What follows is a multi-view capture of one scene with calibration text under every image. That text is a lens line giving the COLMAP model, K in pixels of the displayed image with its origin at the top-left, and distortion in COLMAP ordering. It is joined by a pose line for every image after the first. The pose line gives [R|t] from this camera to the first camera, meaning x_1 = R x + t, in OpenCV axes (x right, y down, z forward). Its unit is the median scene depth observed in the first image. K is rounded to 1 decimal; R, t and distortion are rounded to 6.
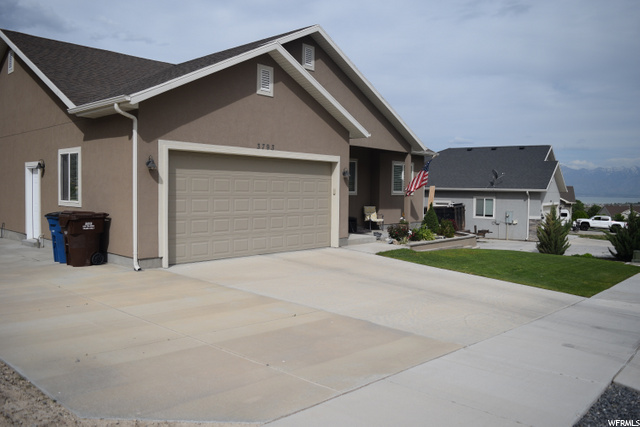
lens RADIAL K [[507.6, 0, 320.6], [0, 507.6, 205.6], [0, 0, 1]] dist [-0.079575, 0.003764]
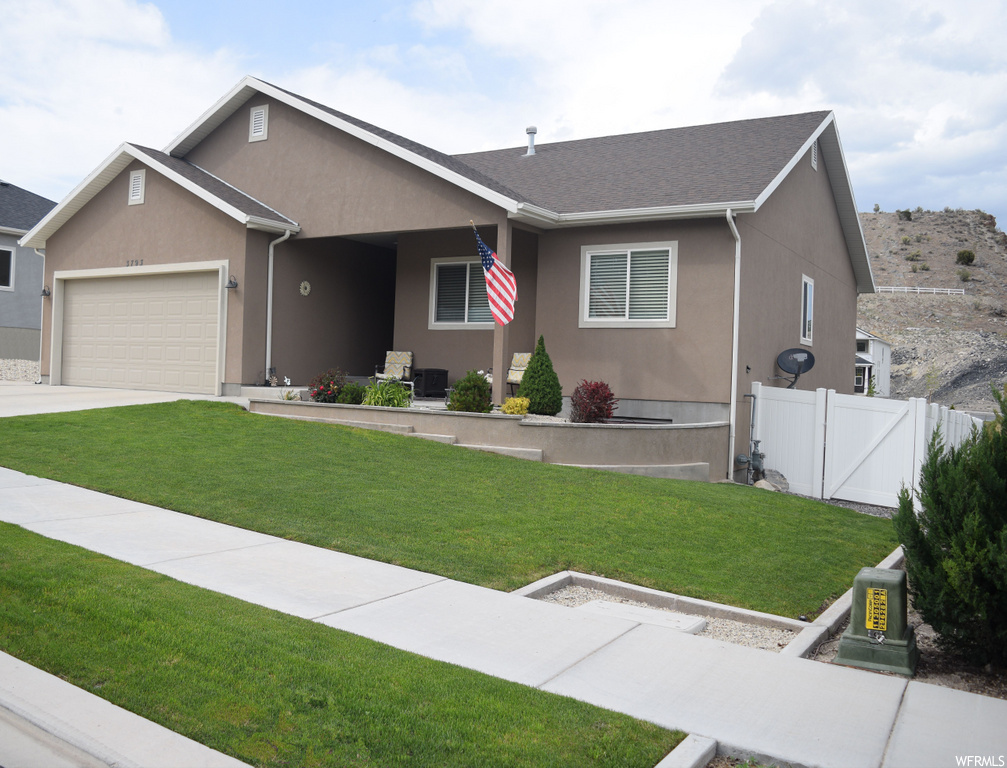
lens RADIAL K [[864.1, 0, 503.5], [0, 864.1, 384.0], [0, 0, 1]] dist [-0.002696, -0.002417]
pose [[0.175845, -0.003076, -0.984413, 1.438830], [-0.065932, 0.997713, -0.014895, 0.069164], [0.982208, 0.067523, 0.175240, 1.366802]]
